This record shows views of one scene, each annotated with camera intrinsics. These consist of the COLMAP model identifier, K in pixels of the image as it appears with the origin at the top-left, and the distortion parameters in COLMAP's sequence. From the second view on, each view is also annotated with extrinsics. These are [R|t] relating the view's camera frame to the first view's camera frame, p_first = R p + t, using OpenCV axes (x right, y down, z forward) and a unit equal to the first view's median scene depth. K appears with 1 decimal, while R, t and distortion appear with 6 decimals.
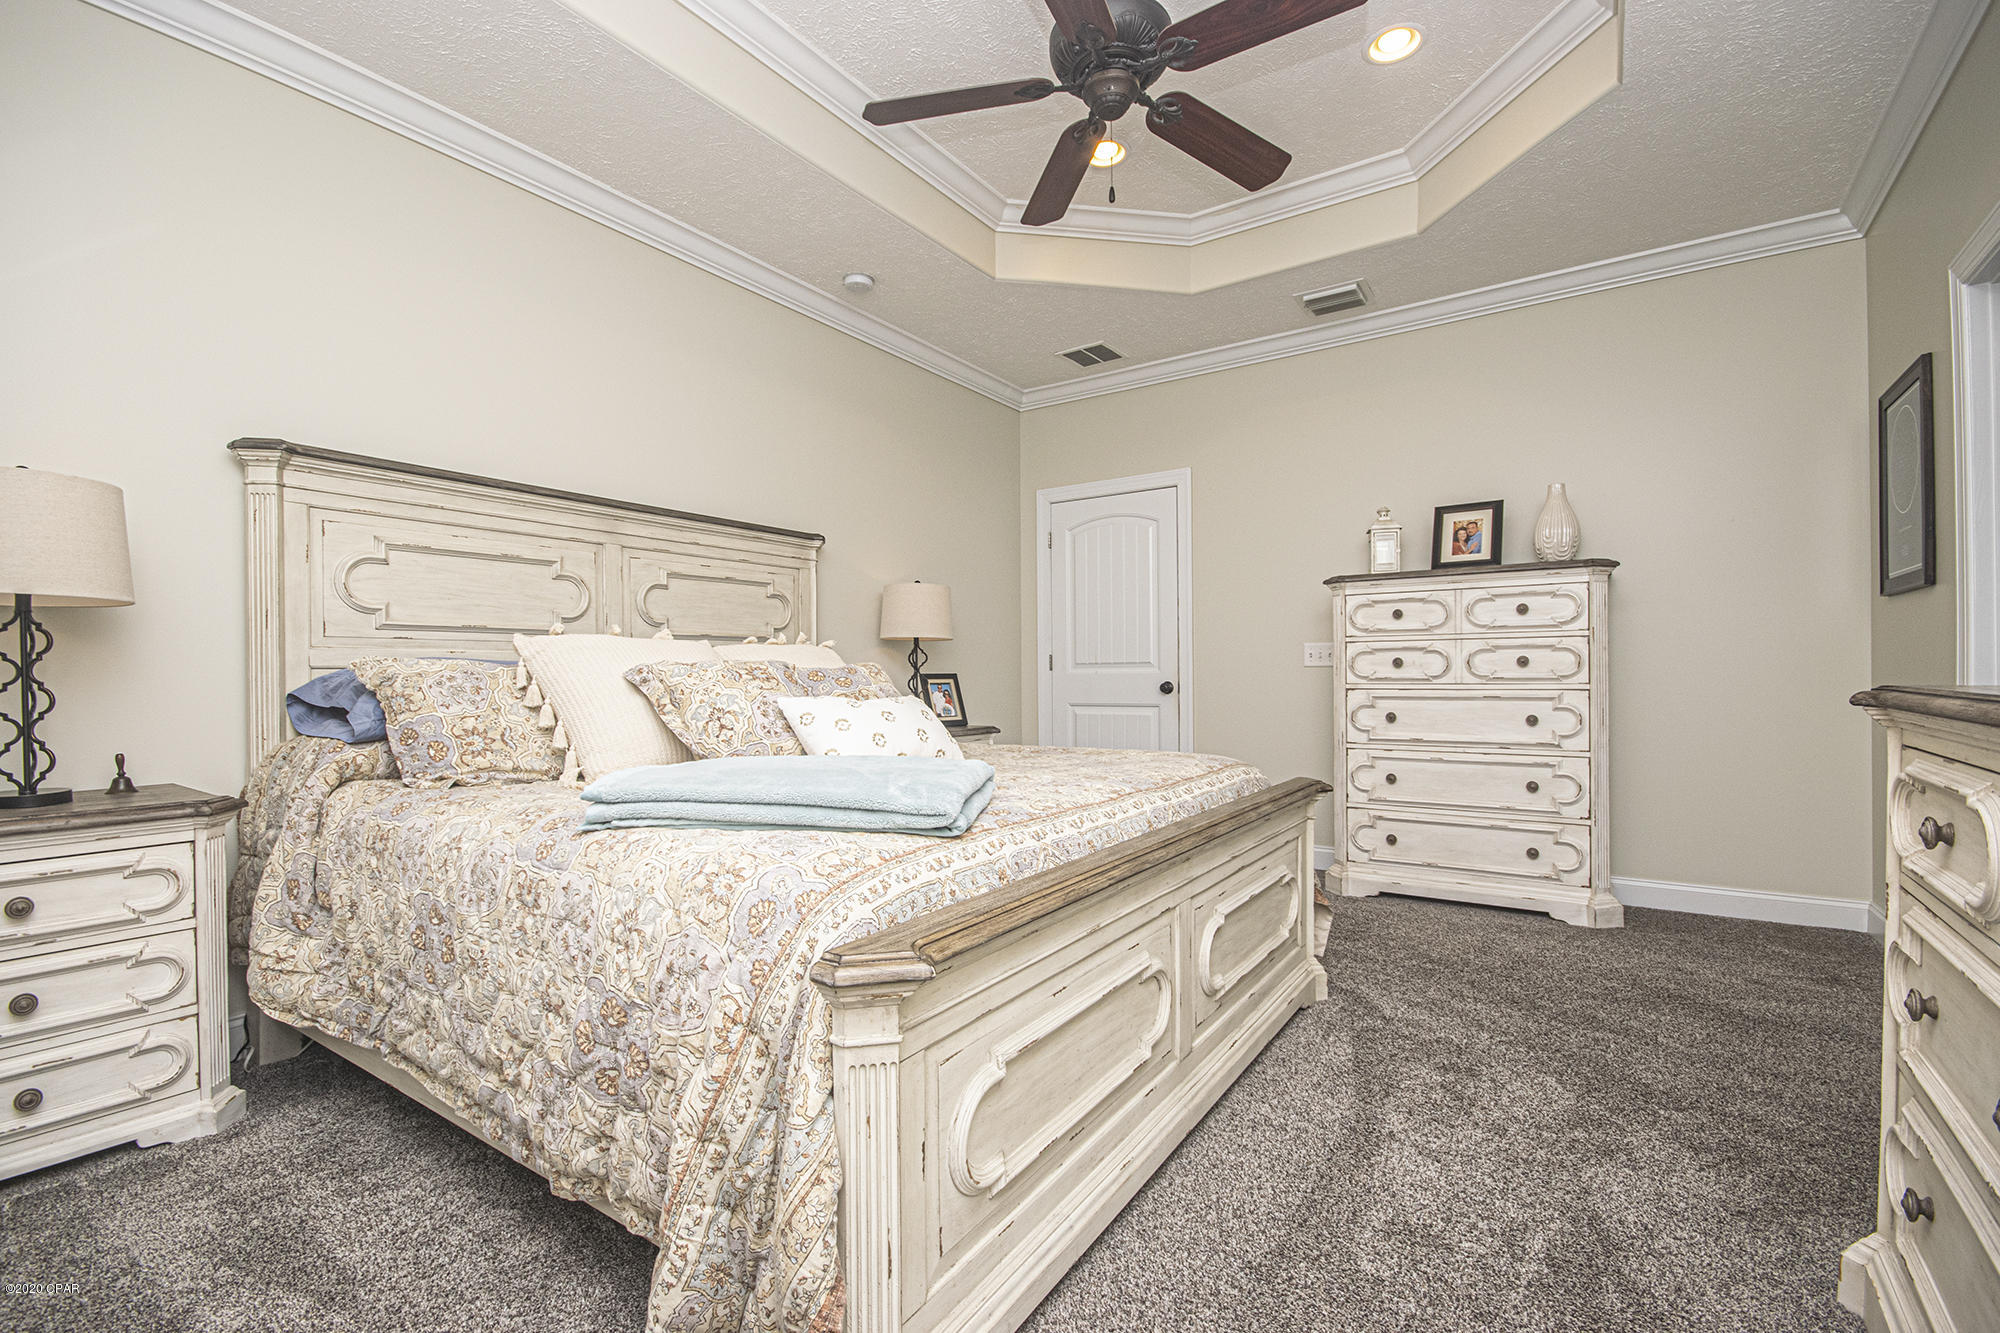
lens RADIAL K [[875.8, 0, 1009.4], [0, 875.8, 669.0], [0, 0, 1]] dist [-0.004678, -0.002189]
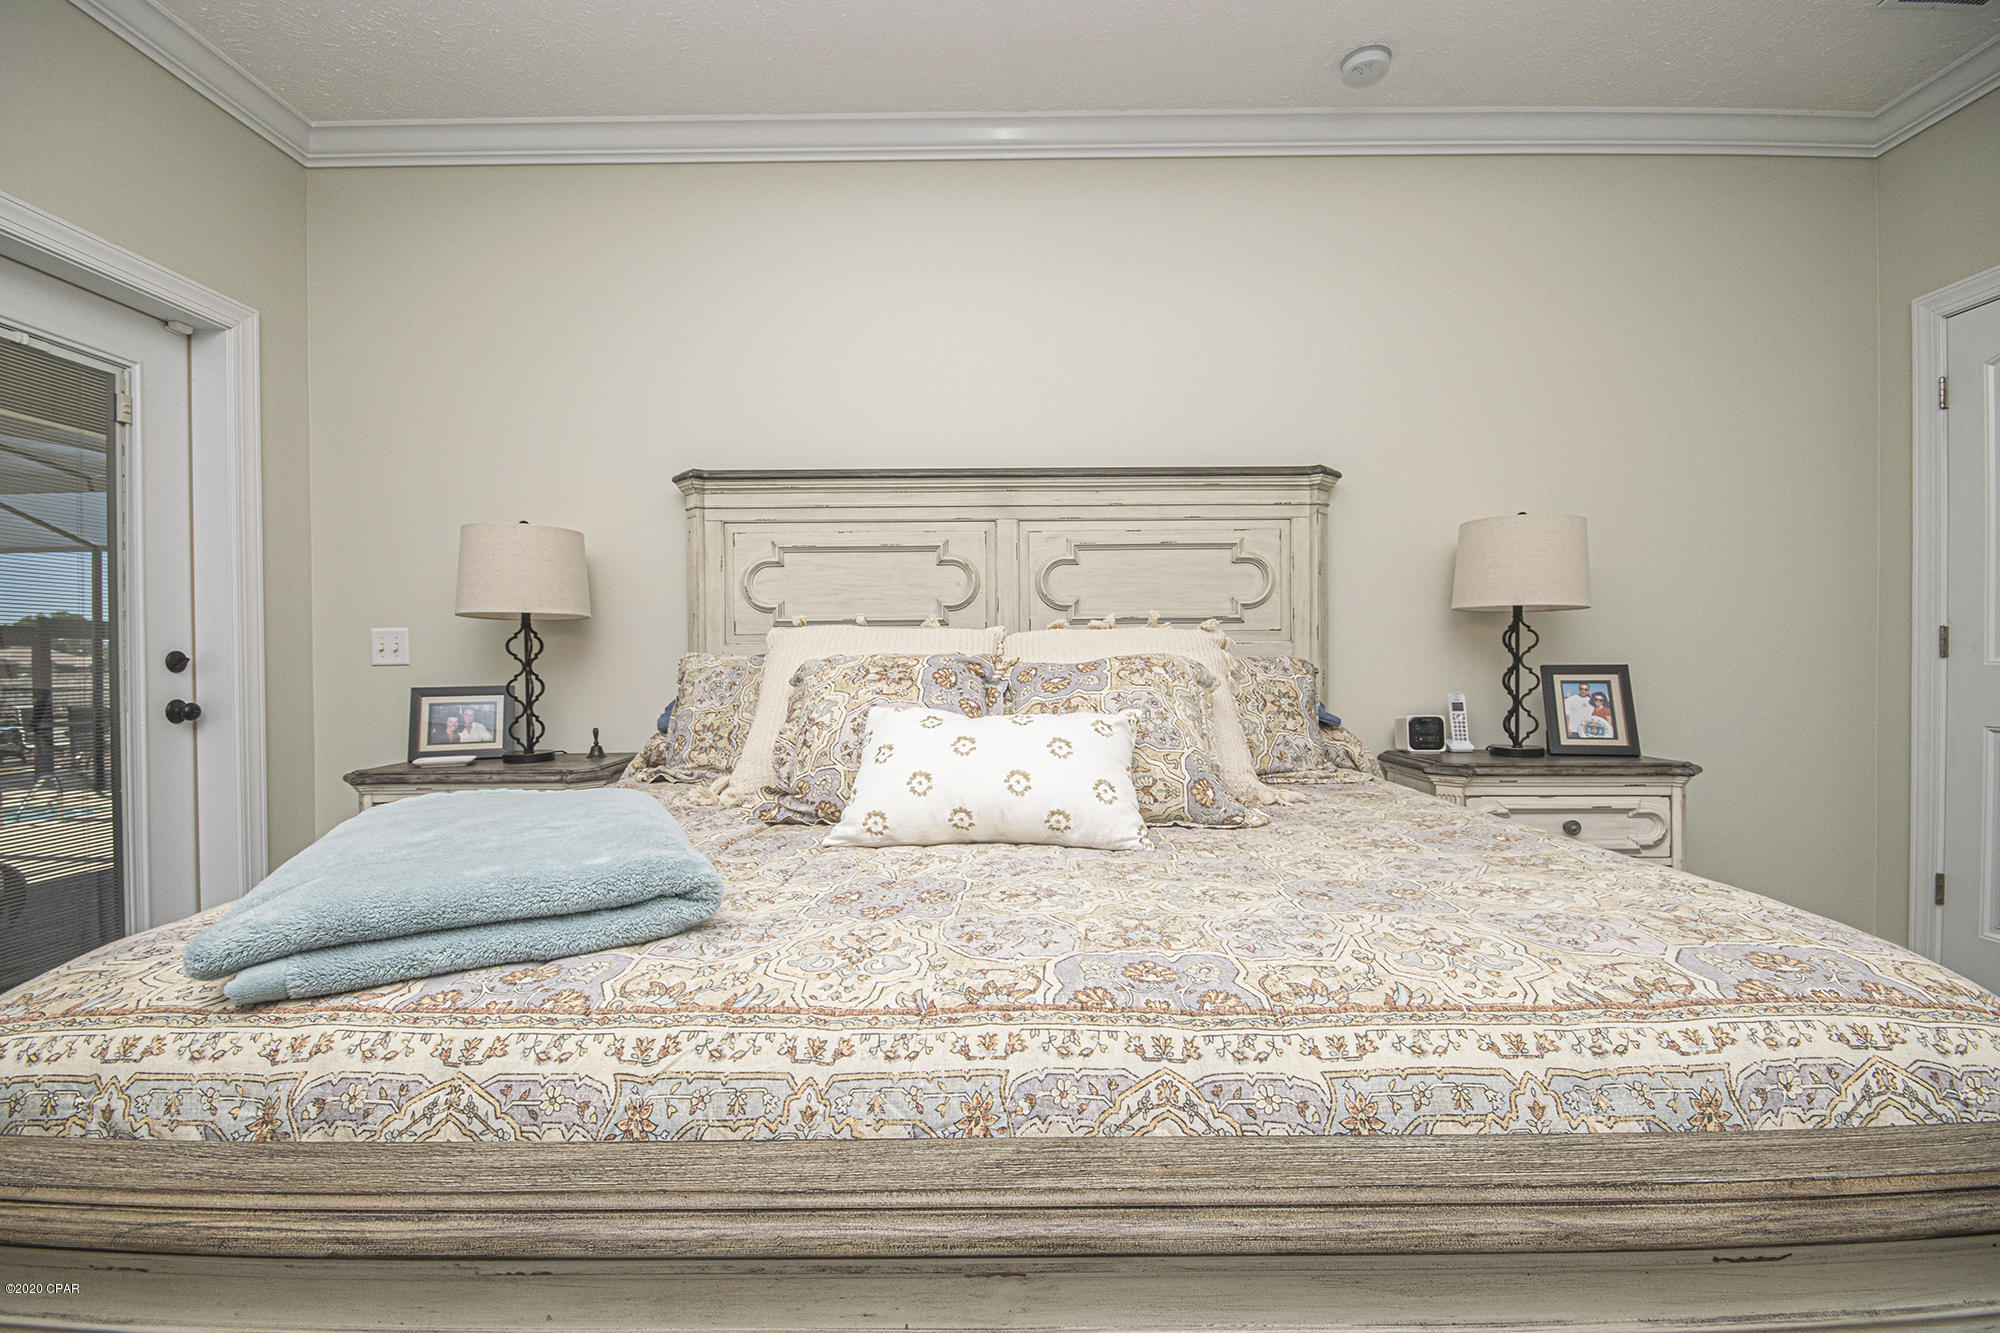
lens RADIAL K [[875.8, 0, 995.3], [0, 875.8, 671.0], [0, 0, 1]] dist [-0.004678, -0.002189]
pose [[0.547951, 0.009728, -0.836454, 0.320114], [0.007465, 0.999836, 0.016518, -0.005143], [0.836477, -0.015295, 0.547788, 0.574492]]
